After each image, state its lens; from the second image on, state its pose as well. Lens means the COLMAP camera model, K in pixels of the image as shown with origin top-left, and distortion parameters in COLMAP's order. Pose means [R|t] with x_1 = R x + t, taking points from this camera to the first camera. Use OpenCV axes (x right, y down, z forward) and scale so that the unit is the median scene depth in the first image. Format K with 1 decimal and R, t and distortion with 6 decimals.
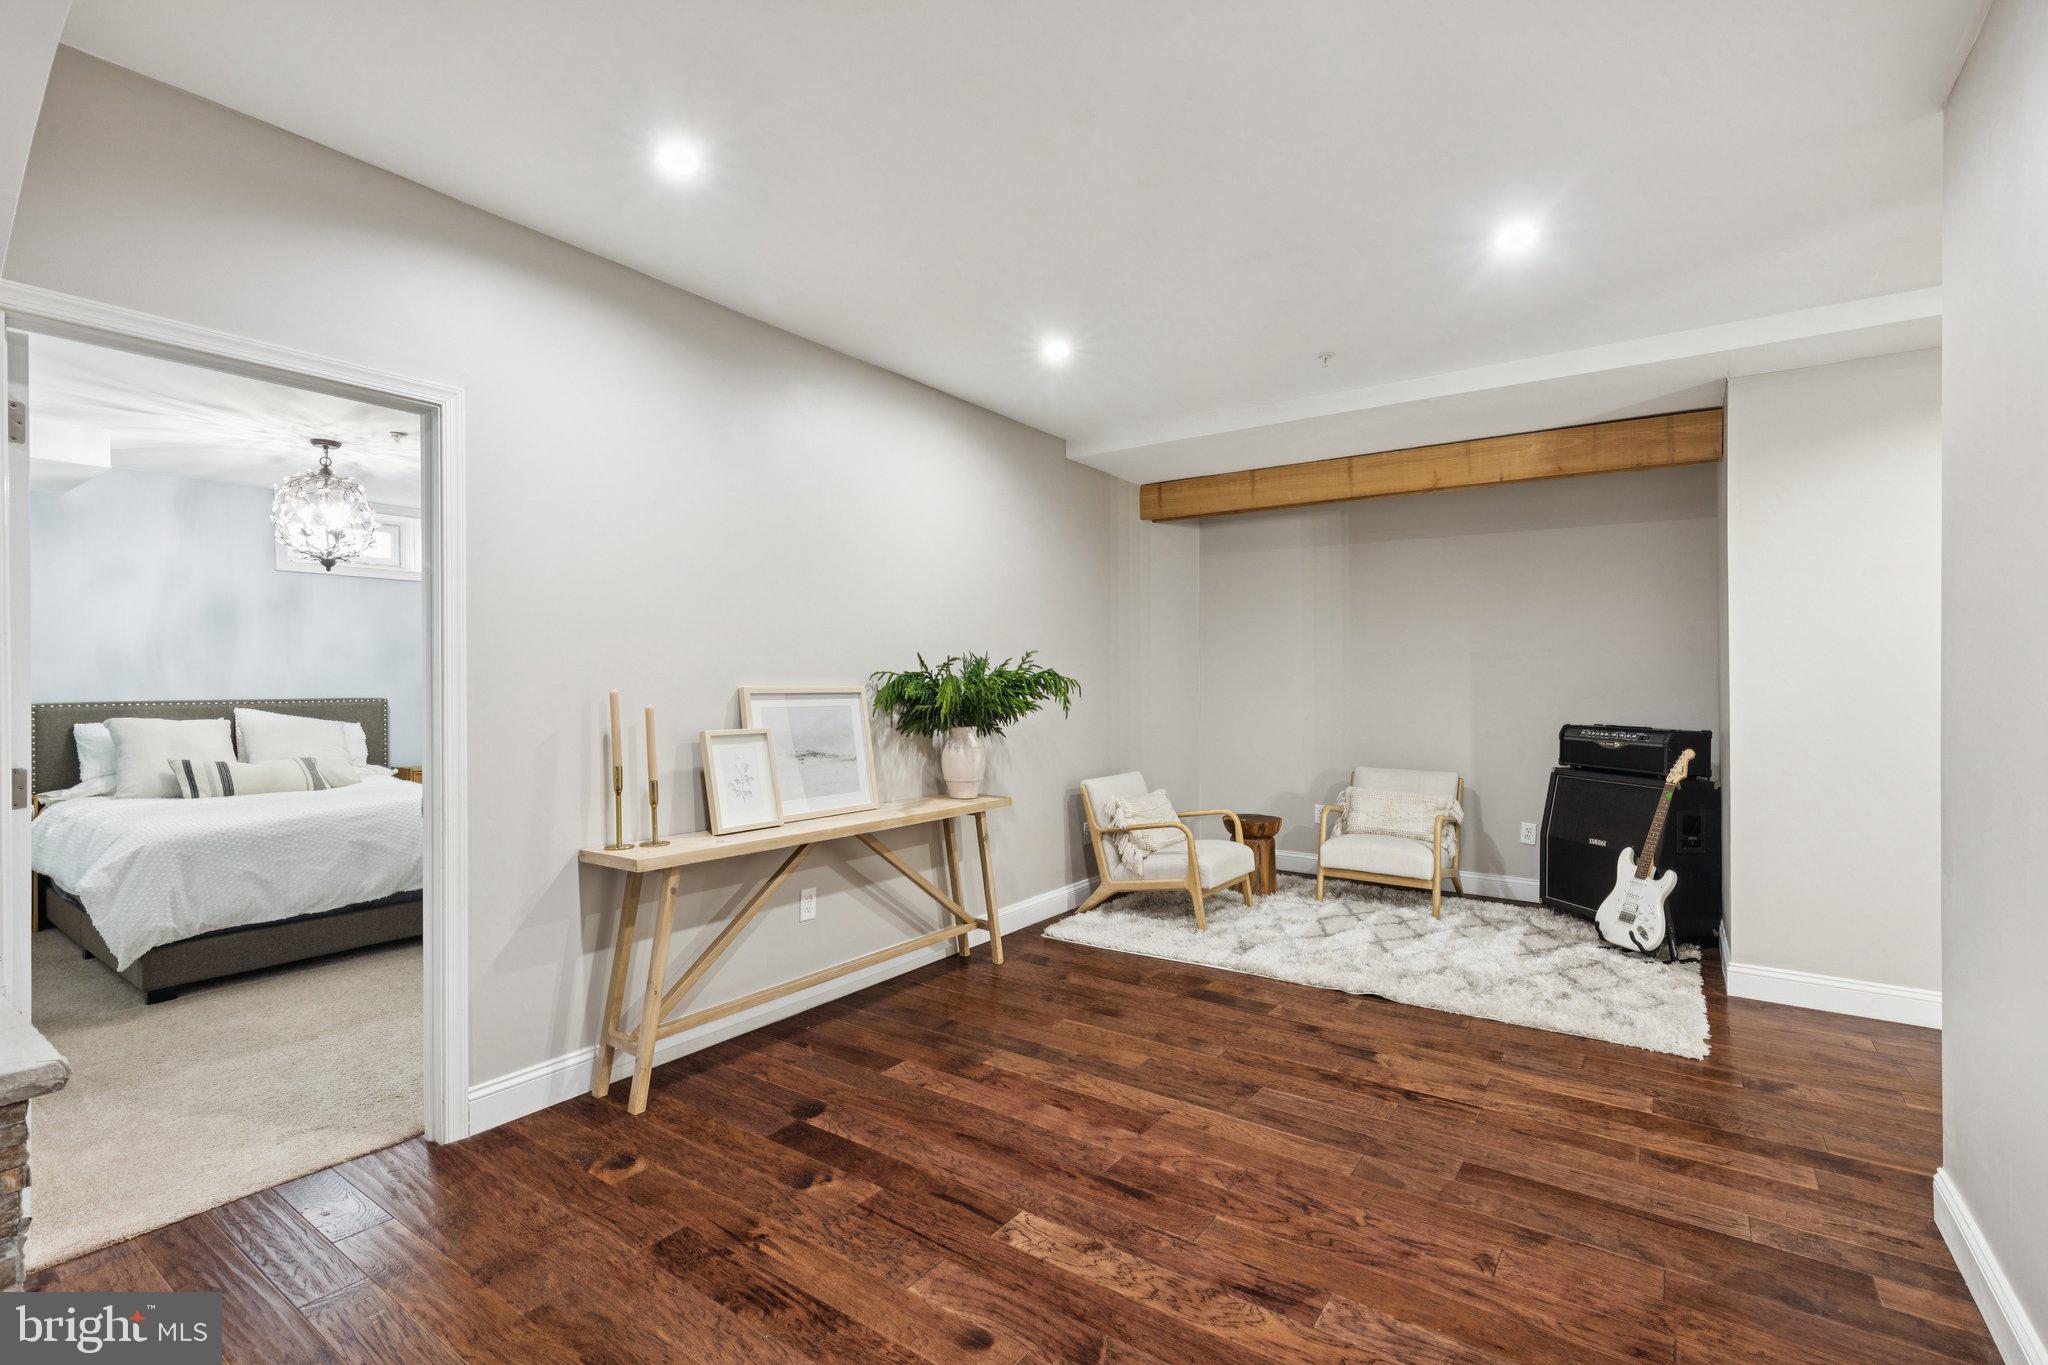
lens RADIAL K [[924.0, 0, 1035.9], [0, 924.0, 678.7], [0, 0, 1]] dist [0.005513, -0.000229]
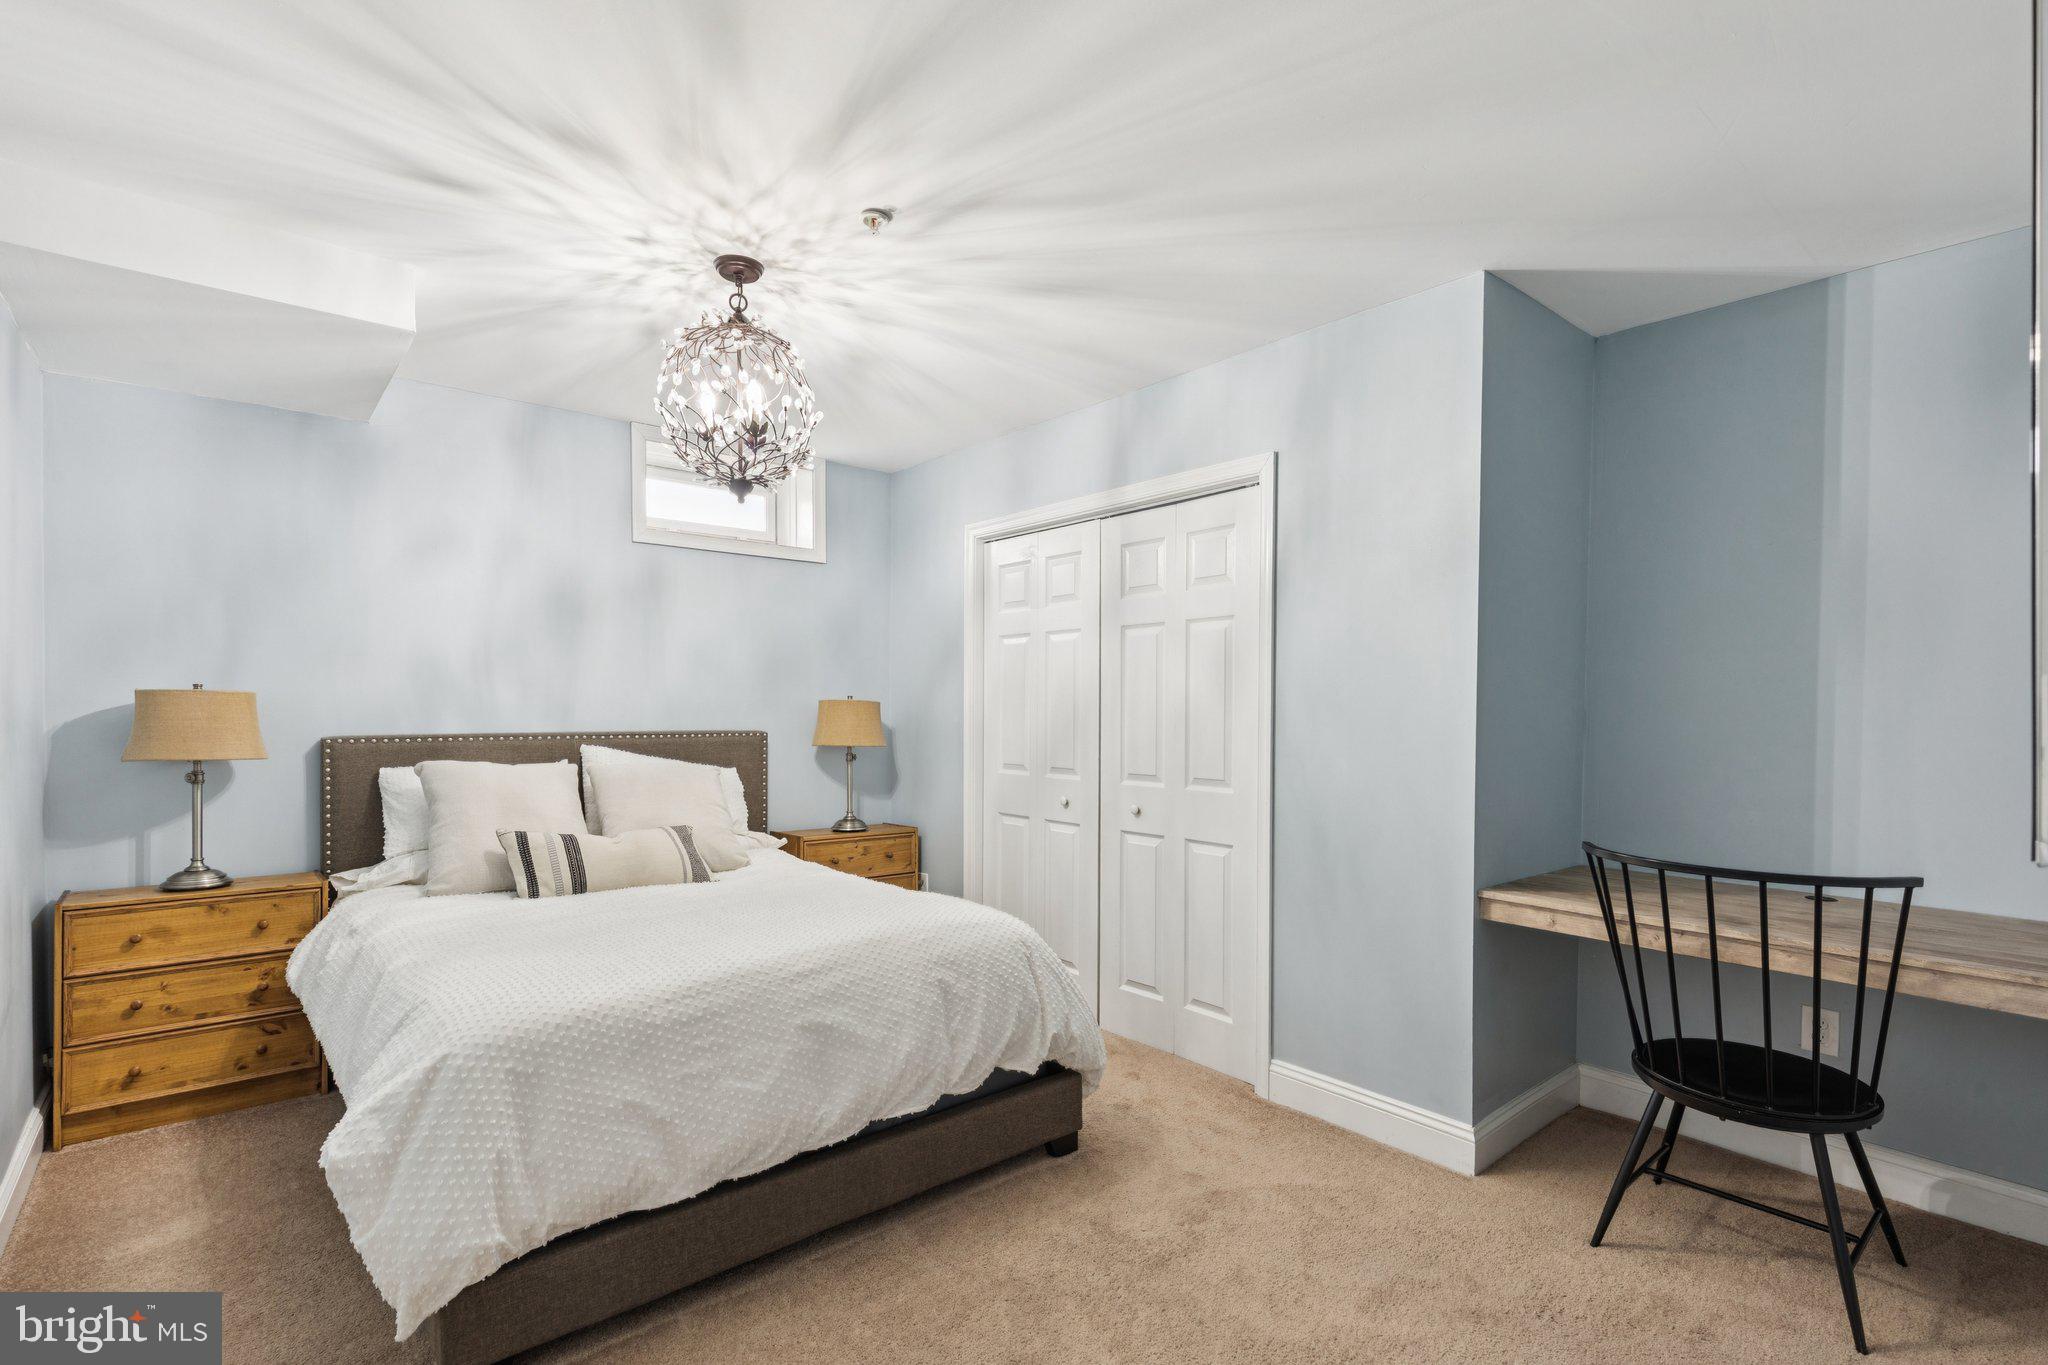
lens RADIAL K [[924.0, 0, 1013.5], [0, 924.0, 696.9], [0, 0, 1]] dist [0.005513, -0.000229]
pose [[0.969466, -0.000973, -0.245225, -0.447410], [-0.002279, 0.999913, -0.012977, 0.005630], [0.245216, 0.013140, 0.969379, 0.482640]]
